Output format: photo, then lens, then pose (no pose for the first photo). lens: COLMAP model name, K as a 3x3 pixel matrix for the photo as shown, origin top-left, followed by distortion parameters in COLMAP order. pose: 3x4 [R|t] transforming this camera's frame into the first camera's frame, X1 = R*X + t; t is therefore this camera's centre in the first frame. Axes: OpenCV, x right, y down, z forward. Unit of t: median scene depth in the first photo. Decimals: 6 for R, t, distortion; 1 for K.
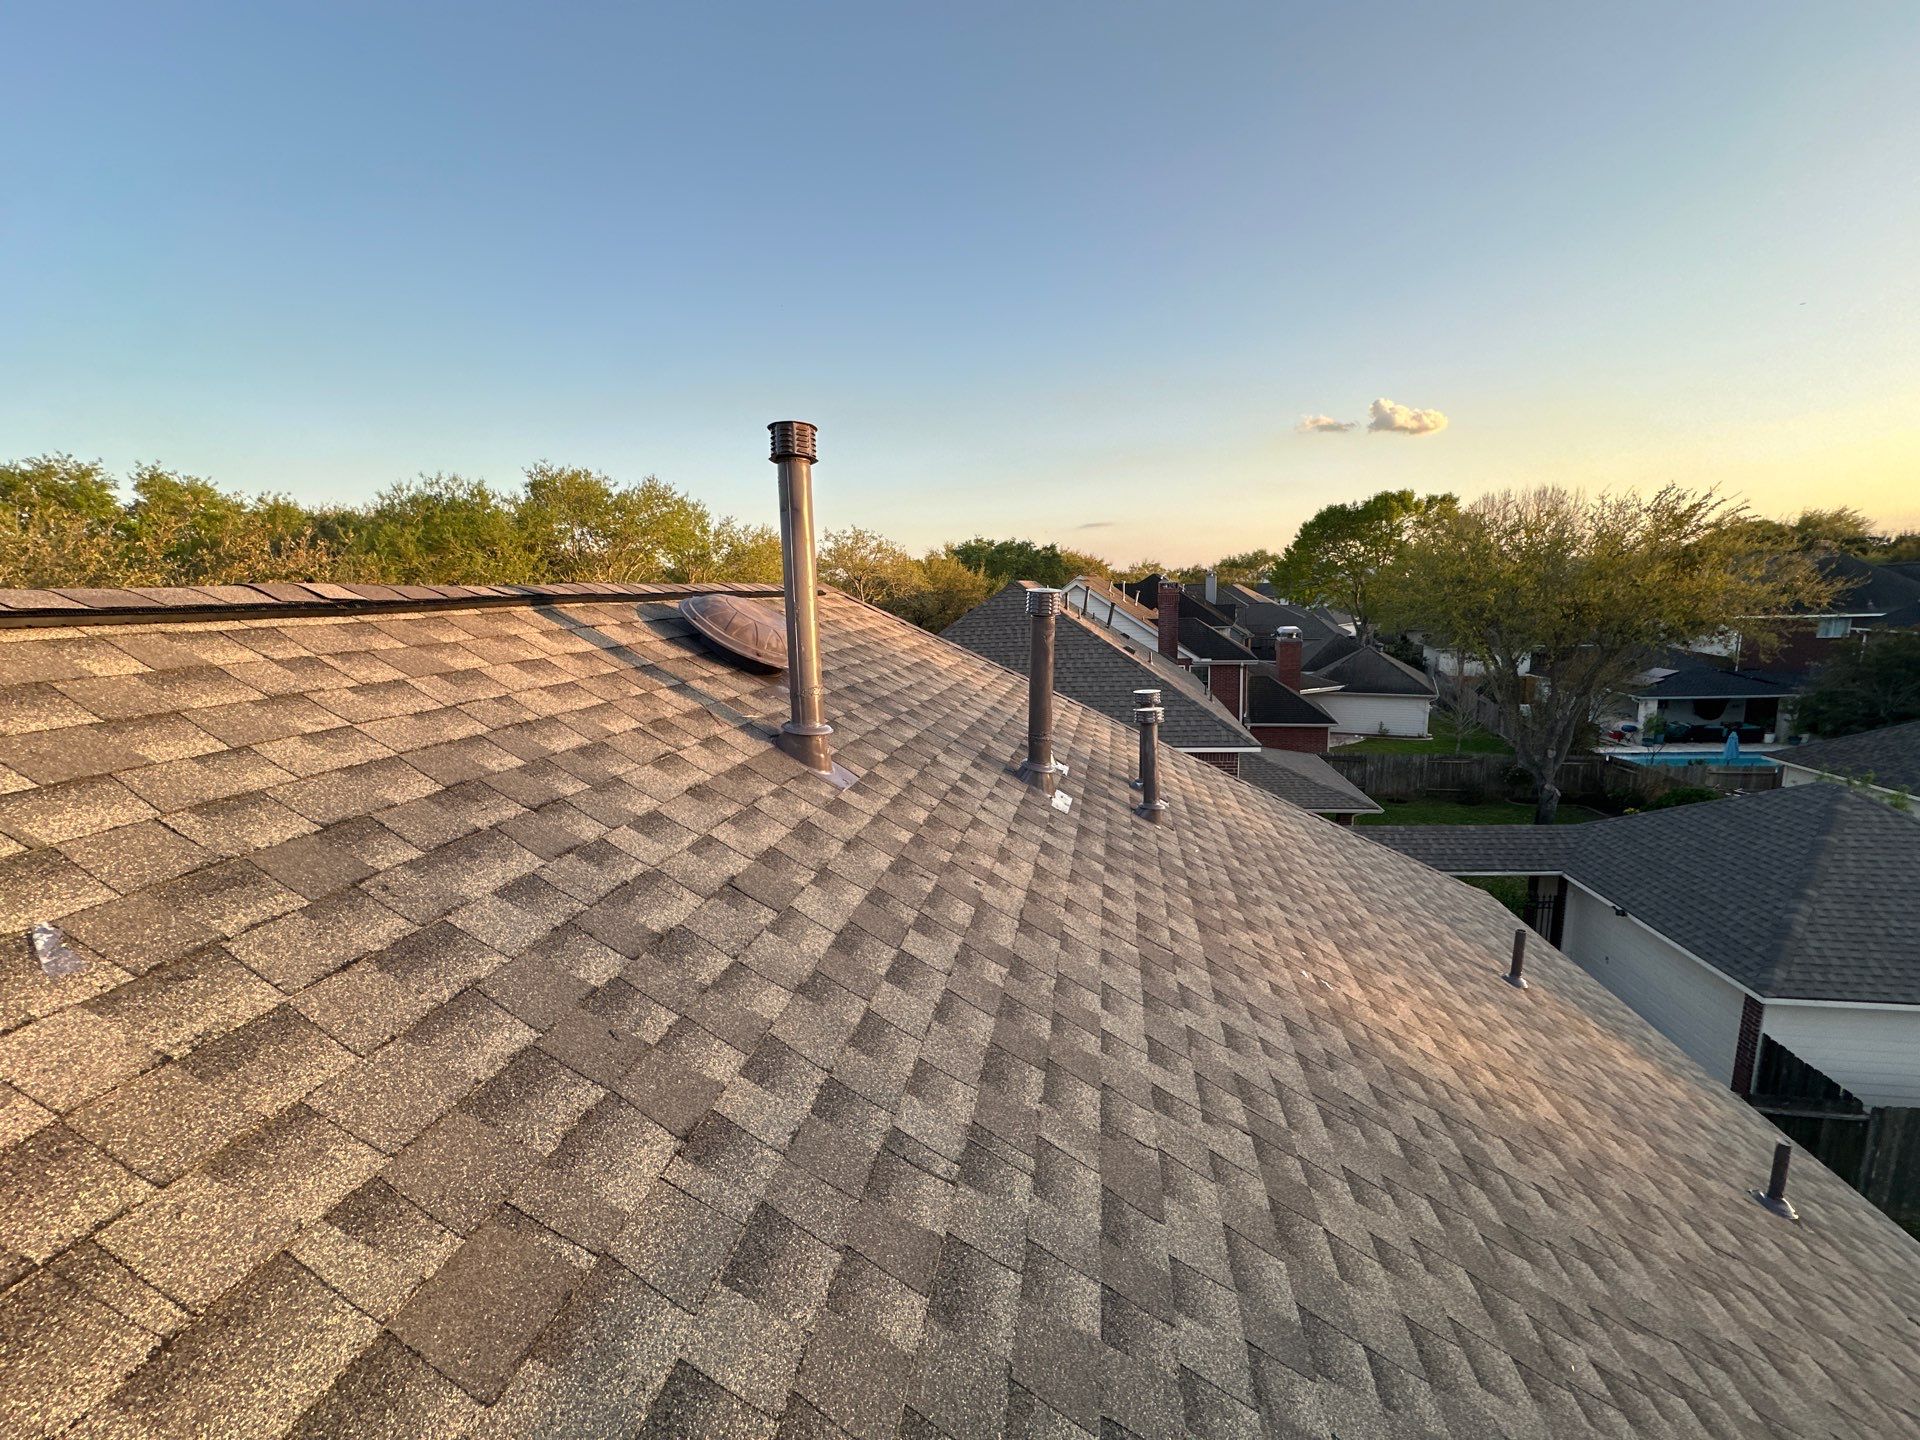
lens RADIAL K [[817.9, 0, 960.0], [0, 817.9, 720.0], [0, 0, 1]] dist [-0.000588, -0.000403]
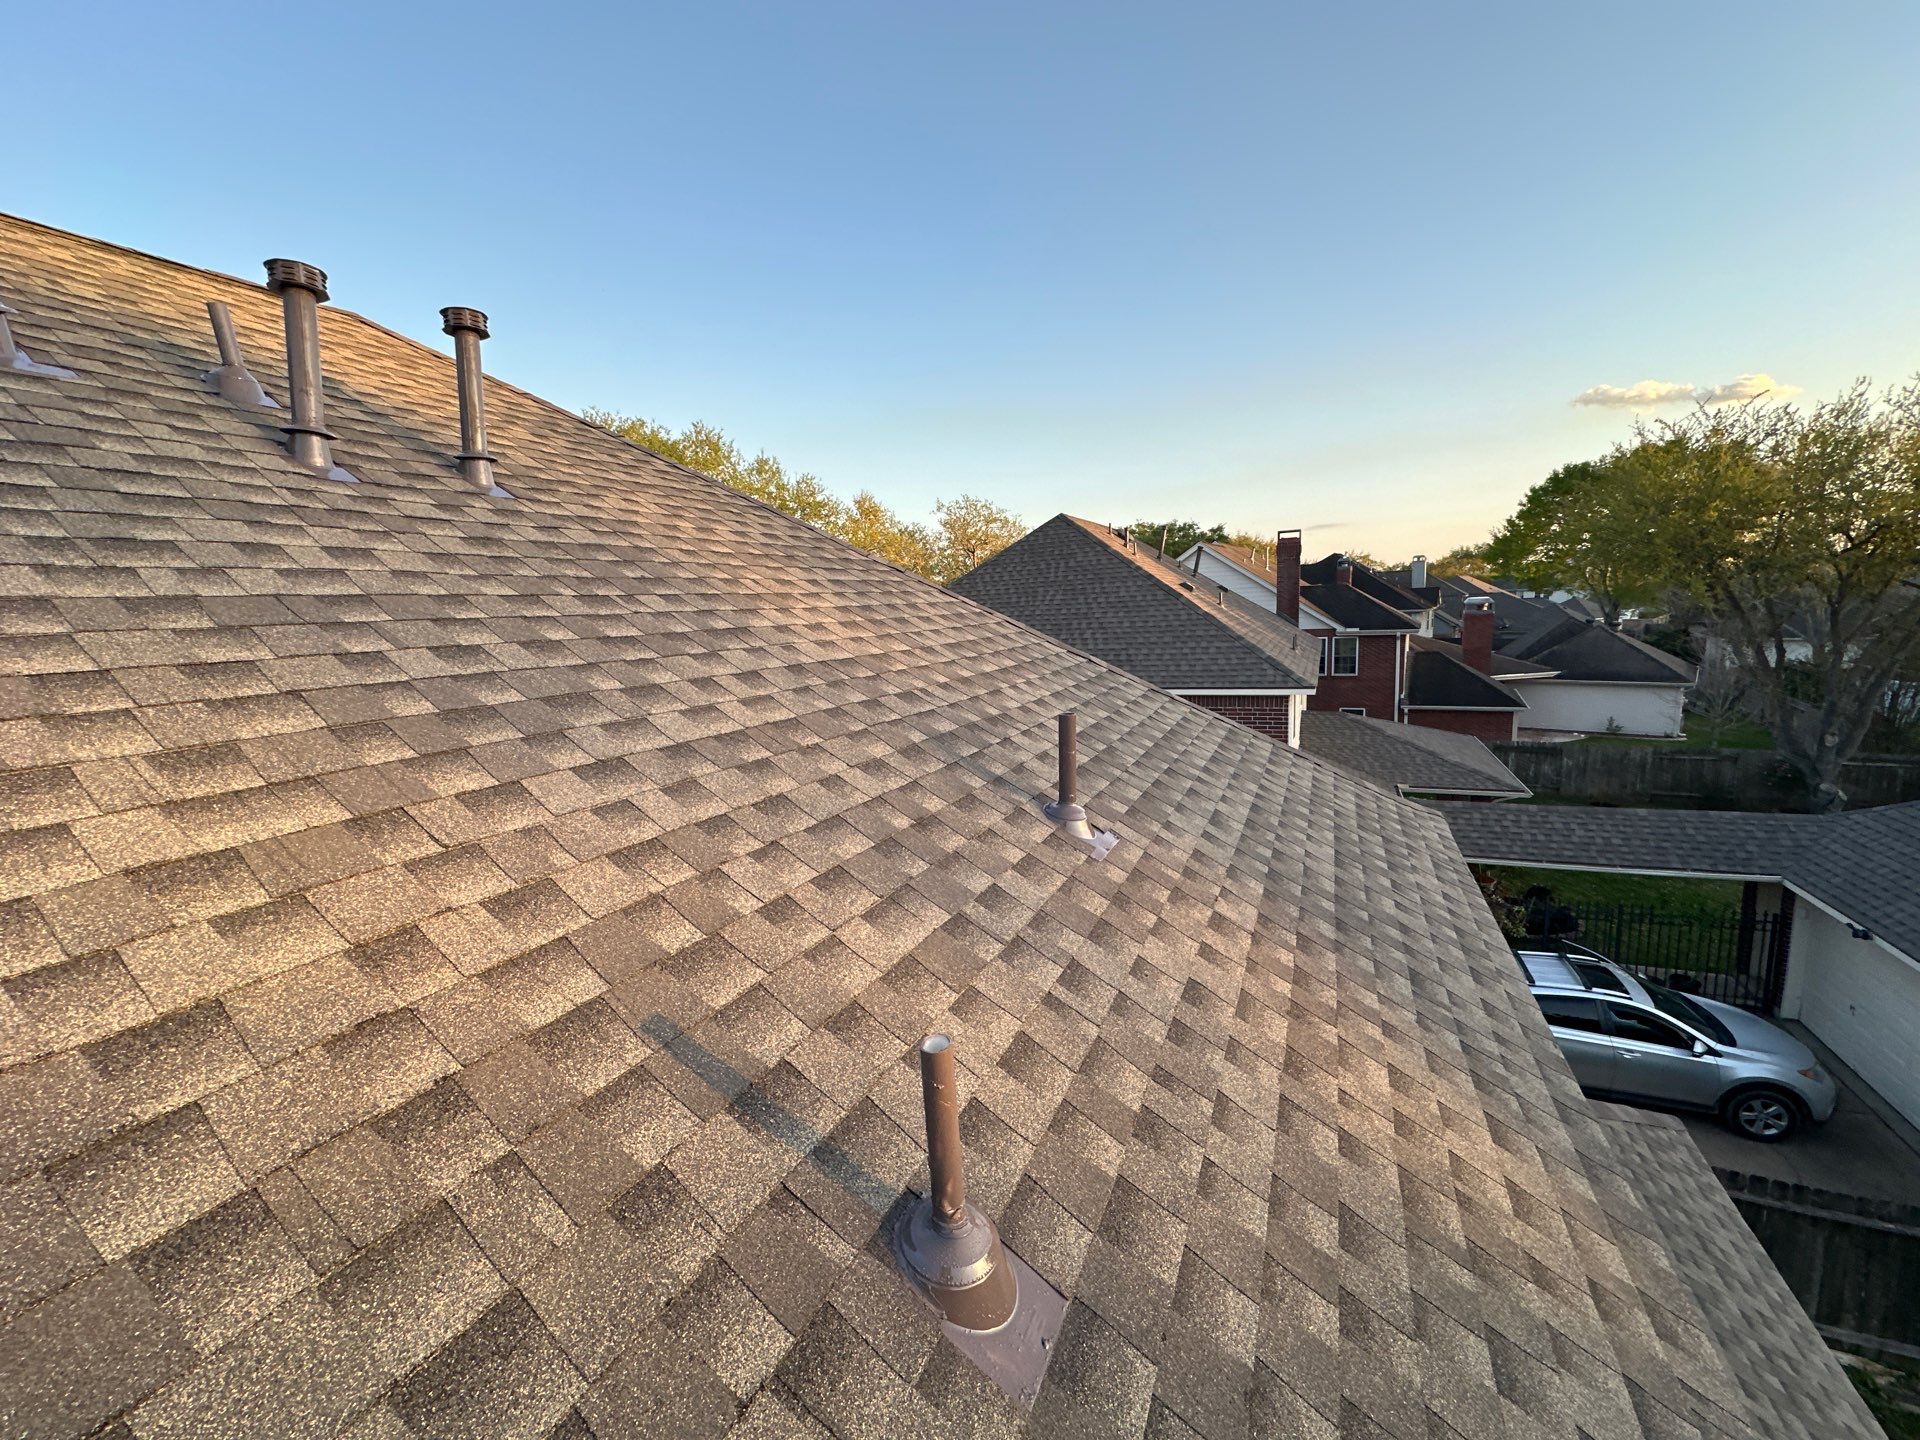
lens RADIAL K [[817.9, 0, 960.0], [0, 817.9, 720.0], [0, 0, 1]] dist [-0.000588, -0.000403]
pose [[0.966976, 0.026923, -0.253440, 0.142742], [-0.031496, 0.999406, -0.014001, 0.050672], [0.252913, 0.021521, 0.967250, 0.094570]]
